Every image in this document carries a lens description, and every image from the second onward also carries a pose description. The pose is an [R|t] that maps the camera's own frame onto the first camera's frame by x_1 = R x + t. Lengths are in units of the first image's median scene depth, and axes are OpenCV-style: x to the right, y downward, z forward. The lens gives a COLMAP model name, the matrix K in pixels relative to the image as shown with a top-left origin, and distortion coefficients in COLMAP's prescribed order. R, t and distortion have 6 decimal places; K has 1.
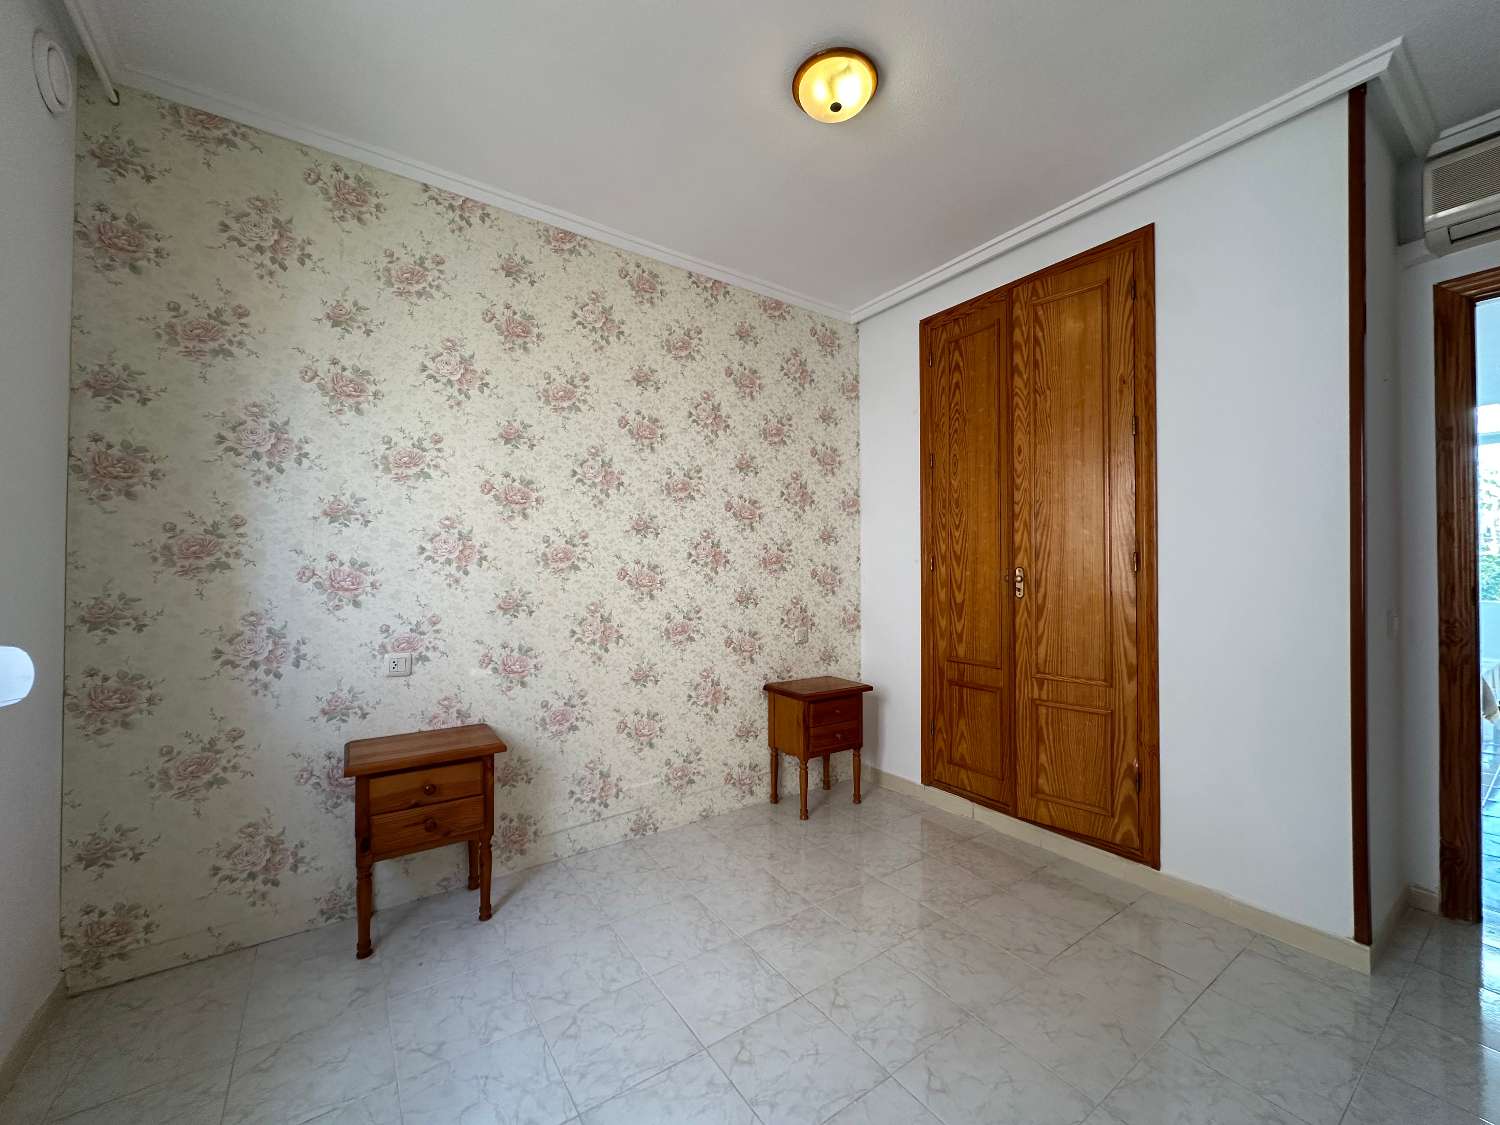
lens RADIAL K [[596.8, 0, 749.7], [0, 596.8, 564.3], [0, 0, 1]] dist [-0.005952, 0.000176]
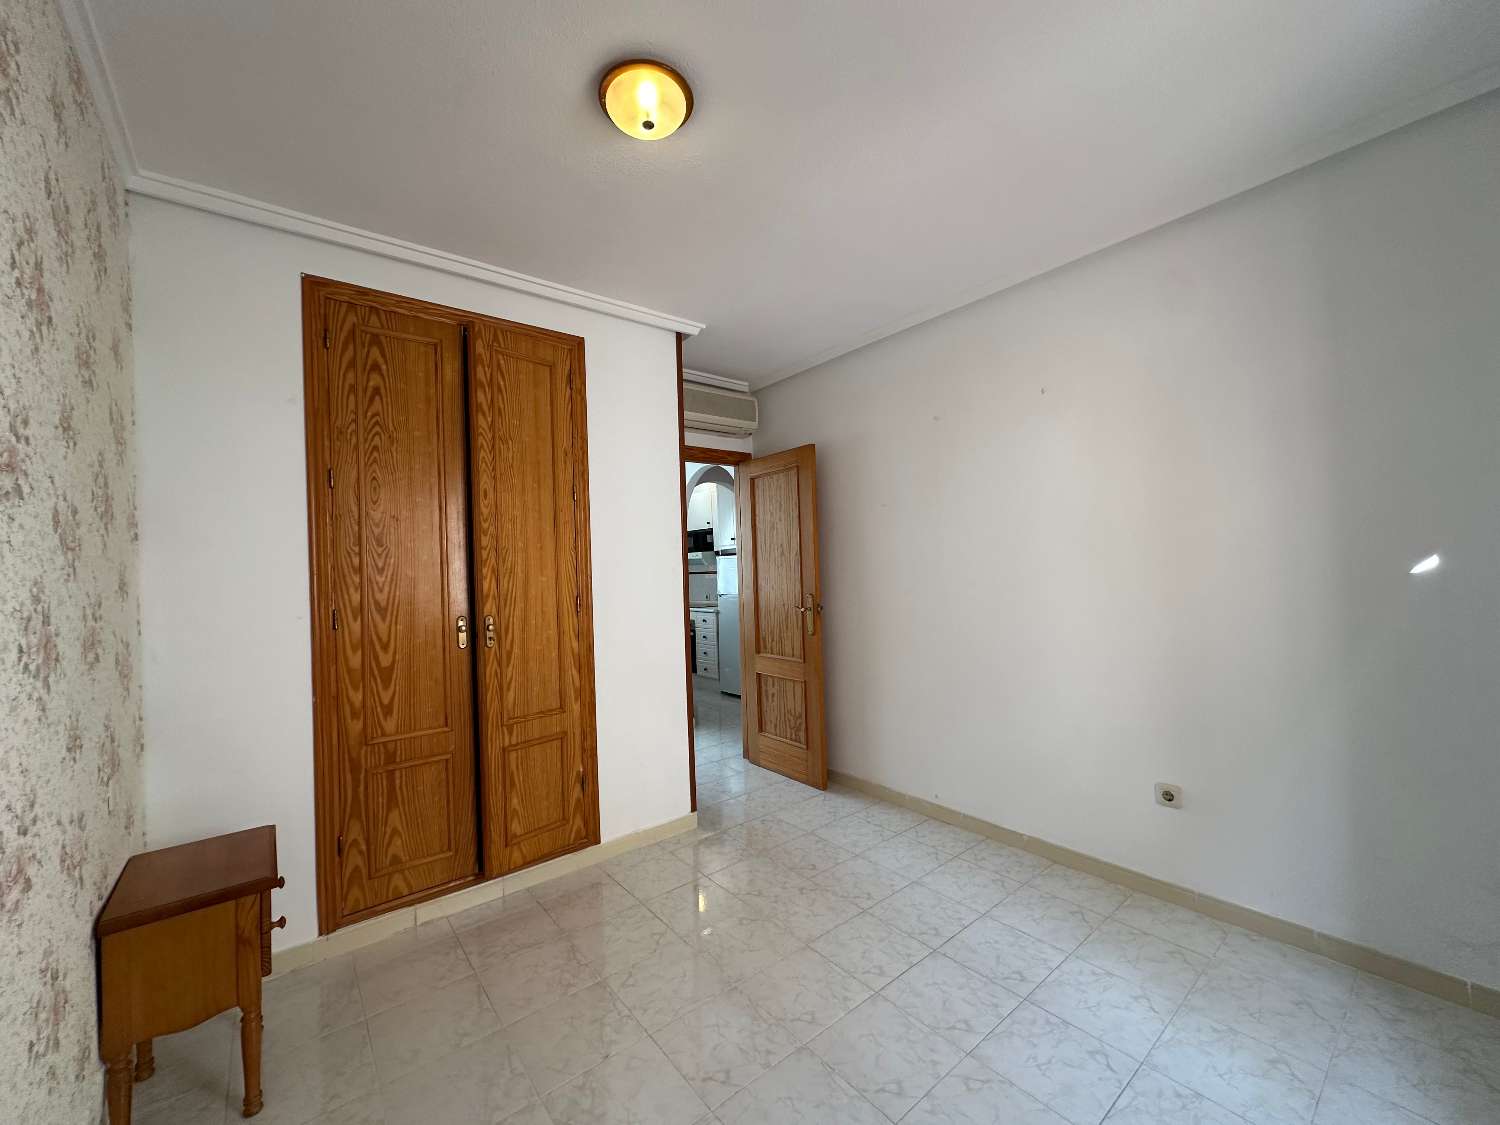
lens RADIAL K [[596.8, 0, 749.3], [0, 596.8, 562.1], [0, 0, 1]] dist [-0.005952, 0.000176]
pose [[-0.071596, 0.014167, 0.997333, -0.548722], [0.025829, 0.999590, -0.012345, -0.059515], [-0.997099, 0.024876, -0.071933, 0.663210]]
